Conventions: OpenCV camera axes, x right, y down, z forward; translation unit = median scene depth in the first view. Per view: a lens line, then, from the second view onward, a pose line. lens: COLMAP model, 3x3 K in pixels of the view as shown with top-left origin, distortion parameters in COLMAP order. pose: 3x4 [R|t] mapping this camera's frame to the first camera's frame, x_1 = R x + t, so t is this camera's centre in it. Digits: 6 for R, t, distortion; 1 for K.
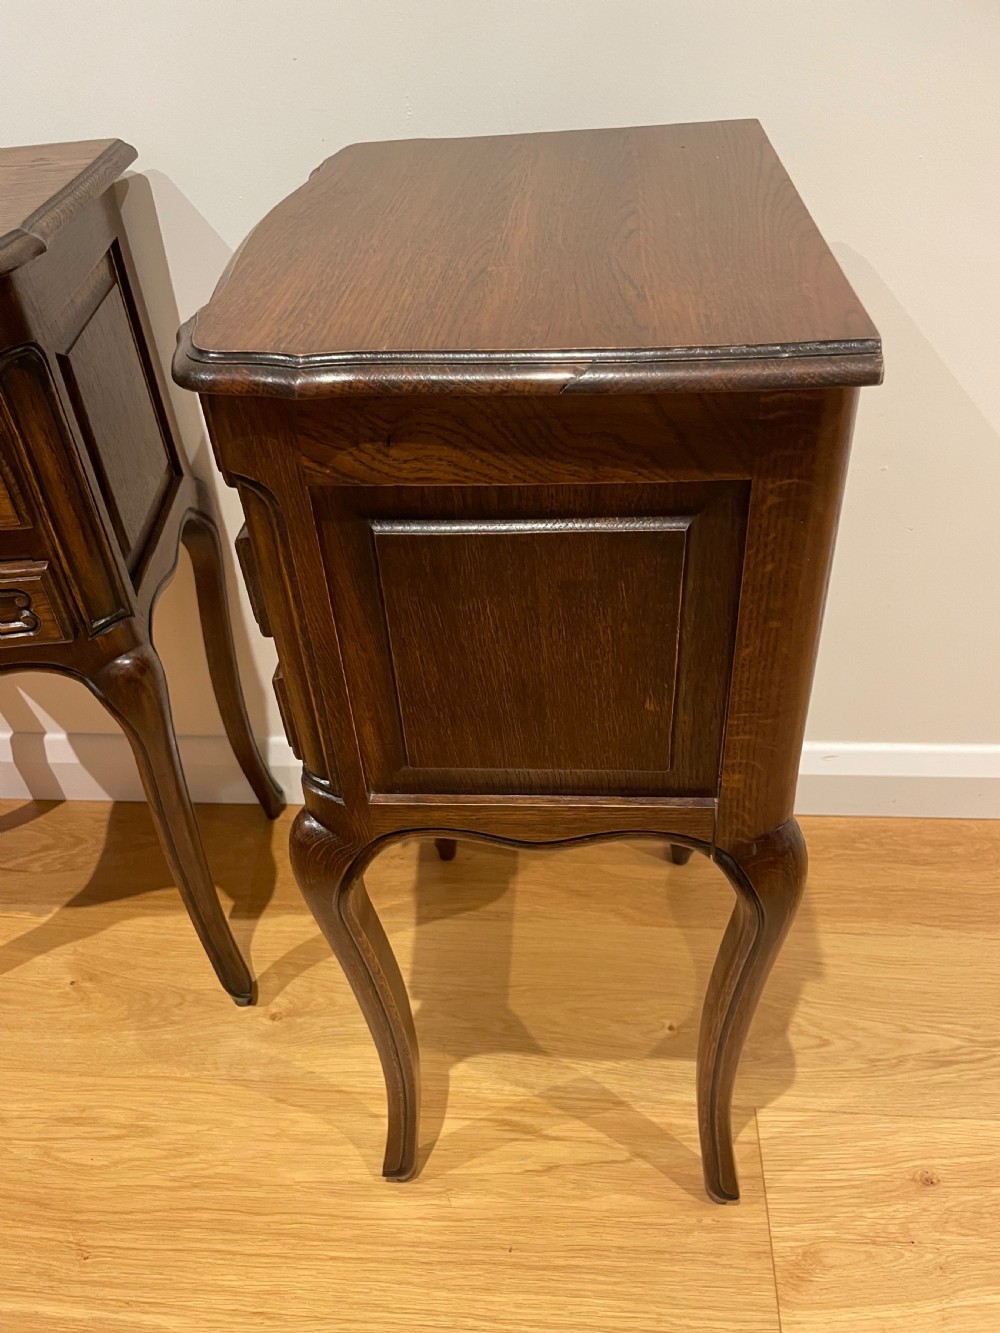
lens RADIAL K [[1032.2, 0, 476.9], [0, 1032.2, 682.8], [0, 0, 1]] dist [0.075547, -0.113785]
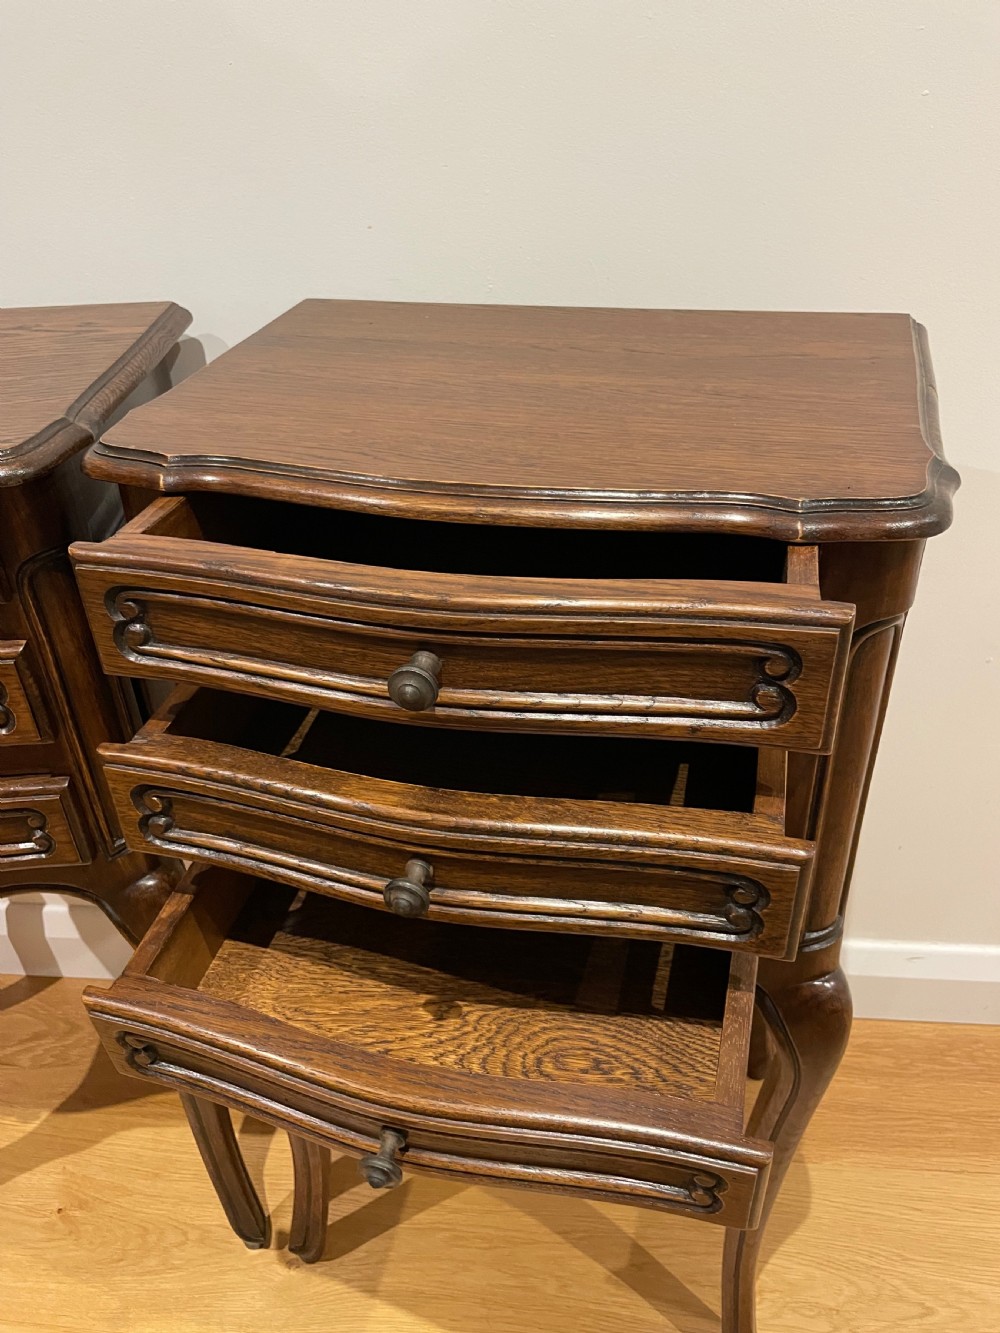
lens RADIAL K [[1035.0, 0, 490.5], [0, 1035.0, 670.5], [0, 0, 1]] dist [0.069127, -0.113098]
pose [[0.999656, 0.024128, 0.010235, -0.053154], [-0.022946, 0.994410, -0.103061, -0.089301], [-0.012665, 0.102790, 0.994622, 0.091443]]
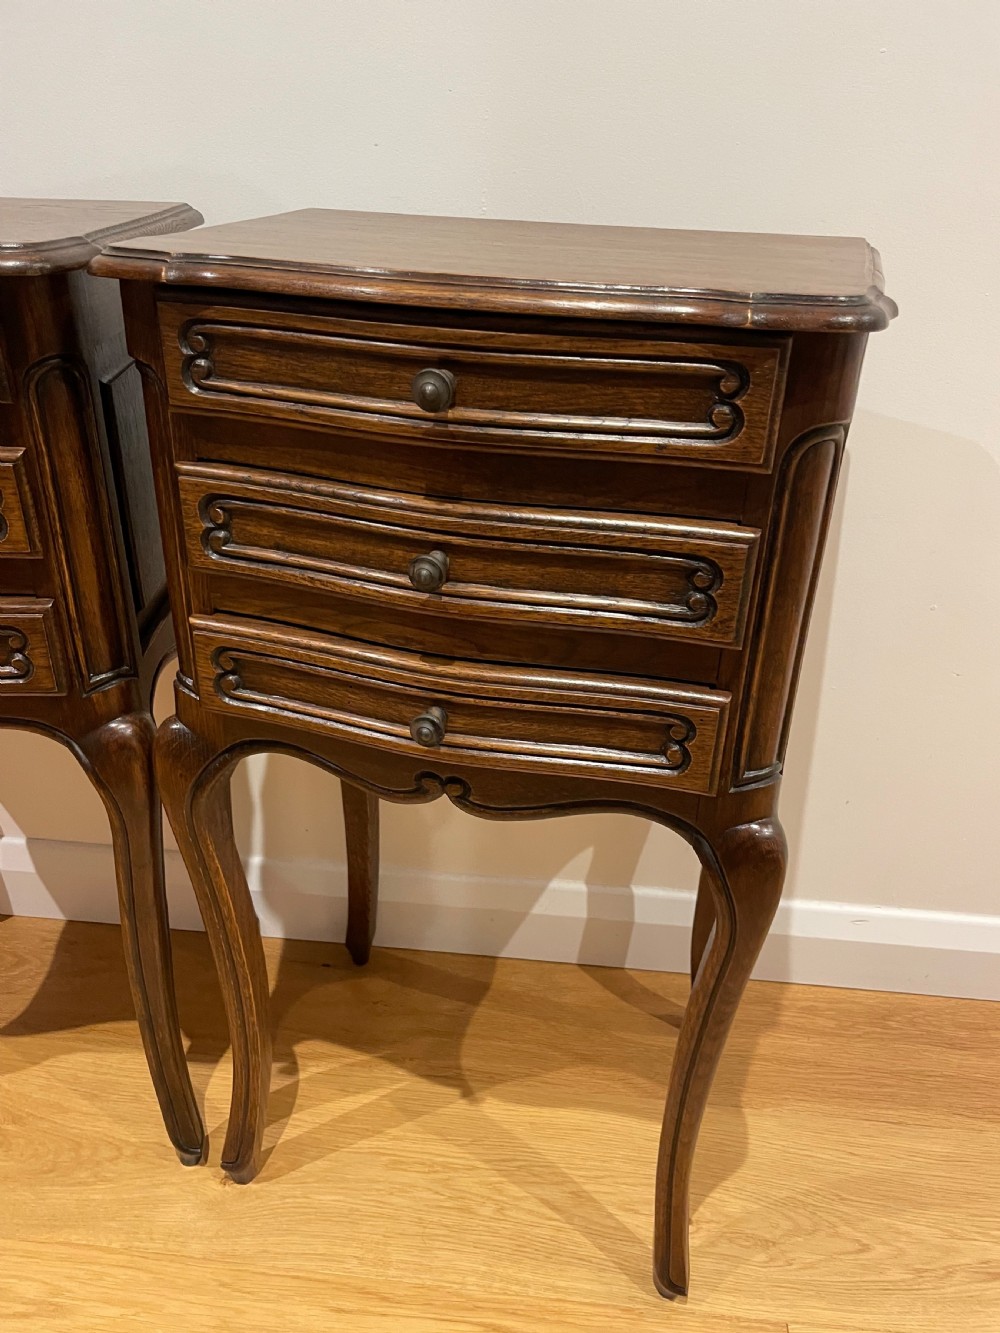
lens RADIAL K [[1032.2, 0, 498.7], [0, 1032.2, 674.4], [0, 0, 1]] dist [0.075547, -0.113785]
pose [[0.995749, 0.082069, 0.041810, -0.045065], [-0.072971, 0.979911, -0.185606, 0.061707], [-0.056202, 0.181766, 0.981734, 0.079208]]
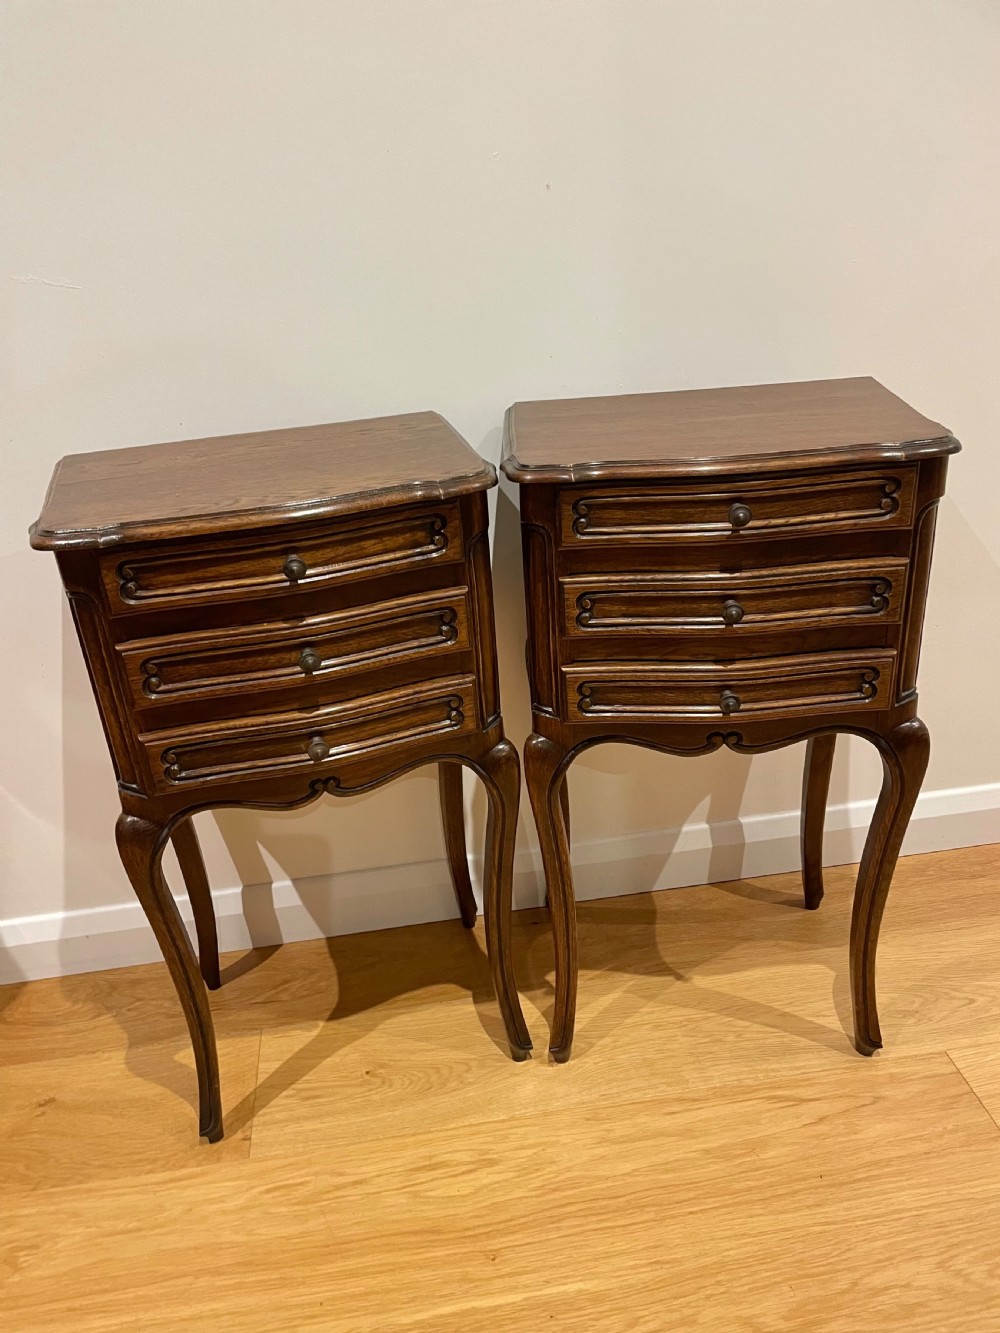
lens RADIAL K [[1032.2, 0, 480.0], [0, 1032.2, 672.7], [0, 0, 1]] dist [0.075547, -0.113785]
pose [[0.977099, -0.103948, 0.185667, -0.487276], [0.145072, 0.963756, -0.223894, 0.150639], [-0.155665, 0.245702, 0.956765, -0.282118]]
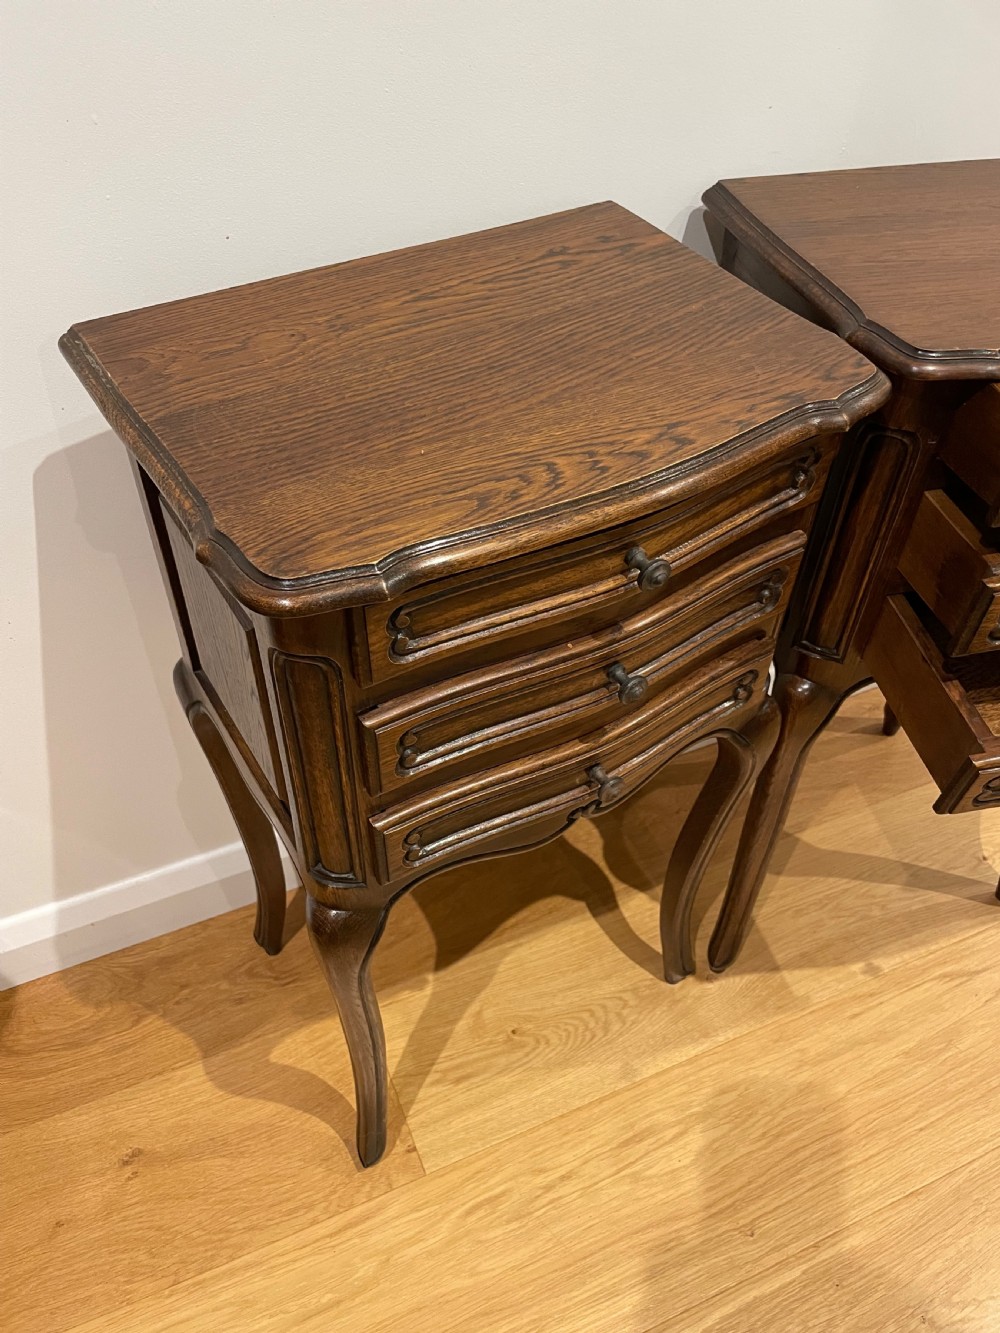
lens RADIAL K [[1032.2, 0, 483.7], [0, 1032.2, 676.4], [0, 0, 1]] dist [0.075547, -0.113785]
pose [[0.873543, -0.292076, 0.389376, -0.790520], [0.252284, 0.955803, 0.150976, -0.226494], [-0.416263, -0.033651, 0.908621, 0.119498]]
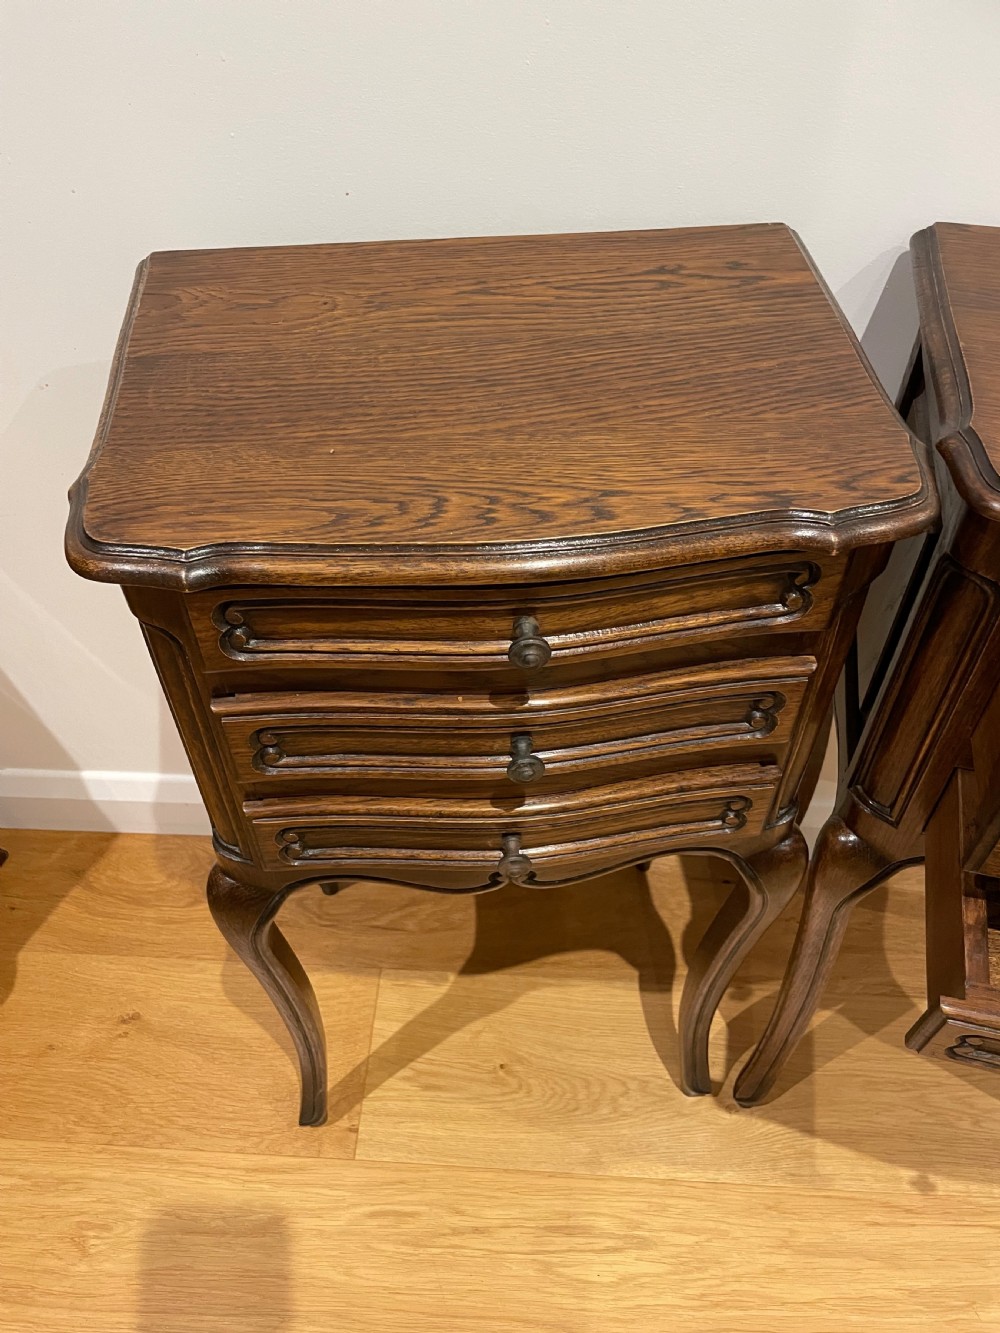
lens RADIAL K [[1032.2, 0, 478.8], [0, 1032.2, 679.6], [0, 0, 1]] dist [0.075547, -0.113785]
pose [[0.998517, 0.005918, 0.054115, -0.519242], [-0.013434, 0.990116, 0.139607, -0.226274], [-0.052754, -0.140127, 0.988727, 0.109510]]
